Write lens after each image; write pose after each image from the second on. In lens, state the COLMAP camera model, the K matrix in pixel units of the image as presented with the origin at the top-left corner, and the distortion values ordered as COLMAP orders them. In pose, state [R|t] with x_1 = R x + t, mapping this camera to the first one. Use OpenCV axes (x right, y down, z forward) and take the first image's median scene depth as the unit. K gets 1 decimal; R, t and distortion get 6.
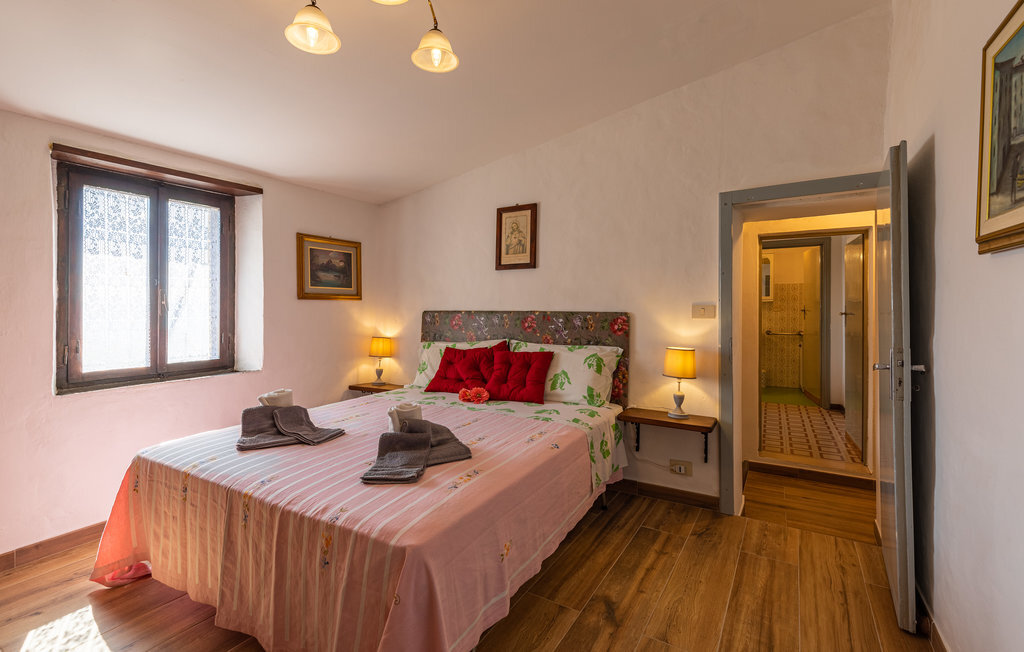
lens RADIAL K [[465.6, 0, 508.9], [0, 465.6, 306.4], [0, 0, 1]] dist [-0.000167, -0.000390]
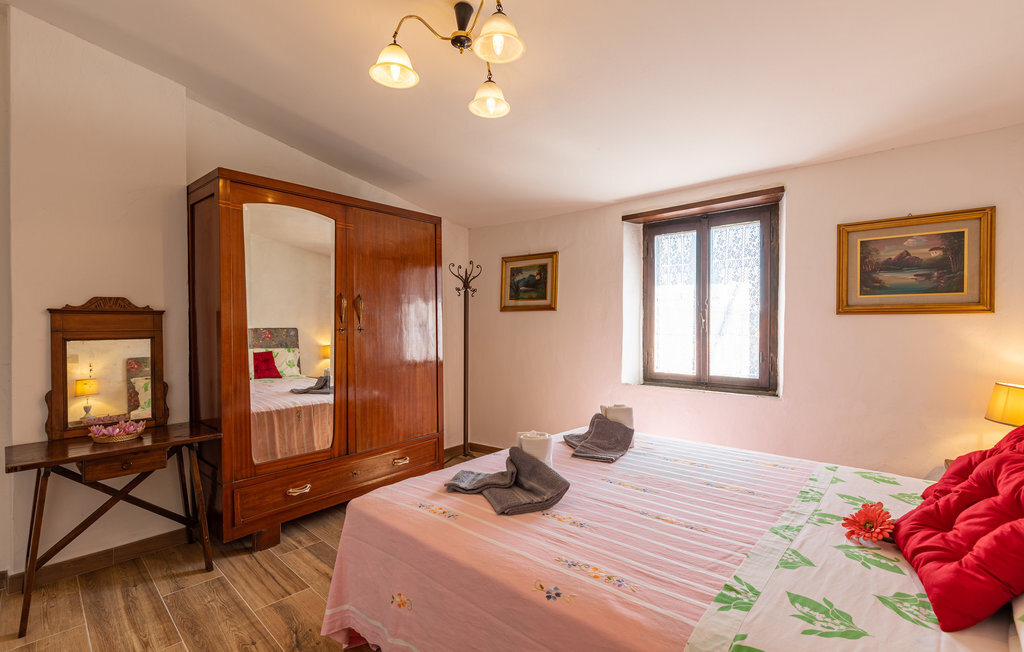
lens RADIAL K [[460.4, 0, 512.0], [0, 460.4, 326.0], [0, 0, 1]] dist [0.001416, -0.000079]
pose [[-0.203547, 0.004438, -0.979055, 0.397459], [0.002130, 0.999989, 0.004090, -0.000929], [0.979063, -0.001253, -0.203554, 0.682913]]
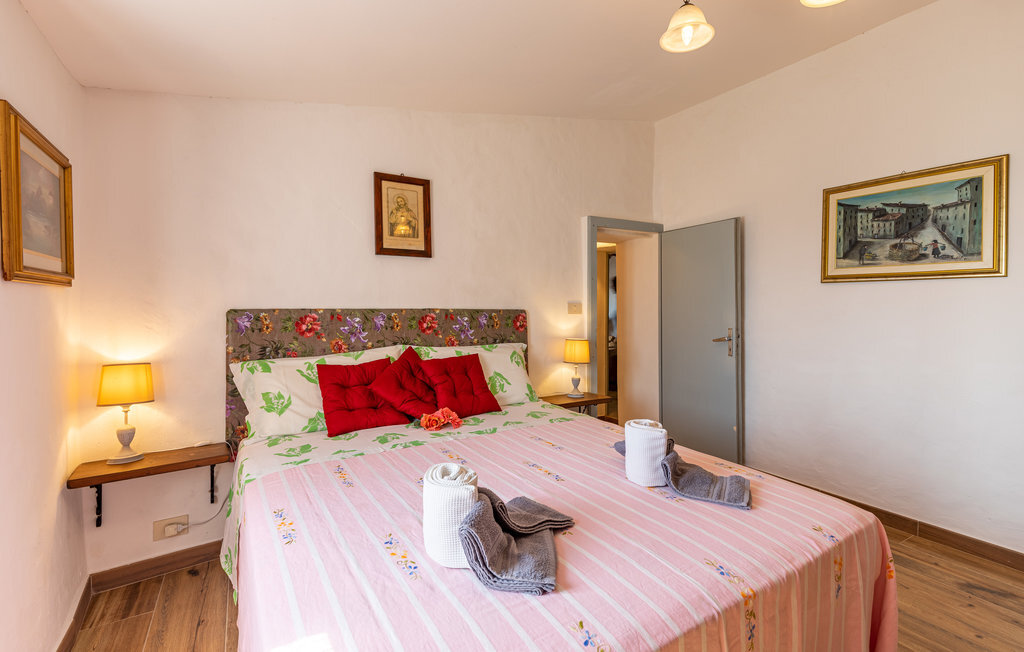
lens RADIAL K [[465.6, 0, 508.9], [0, 465.6, 306.4], [0, 0, 1]] dist [-0.000167, -0.000390]
pose [[0.449592, -0.000780, 0.893233, -0.646054], [-0.006497, 0.999970, 0.004144, 0.001302], [-0.893210, -0.007667, 0.449574, 0.508532]]
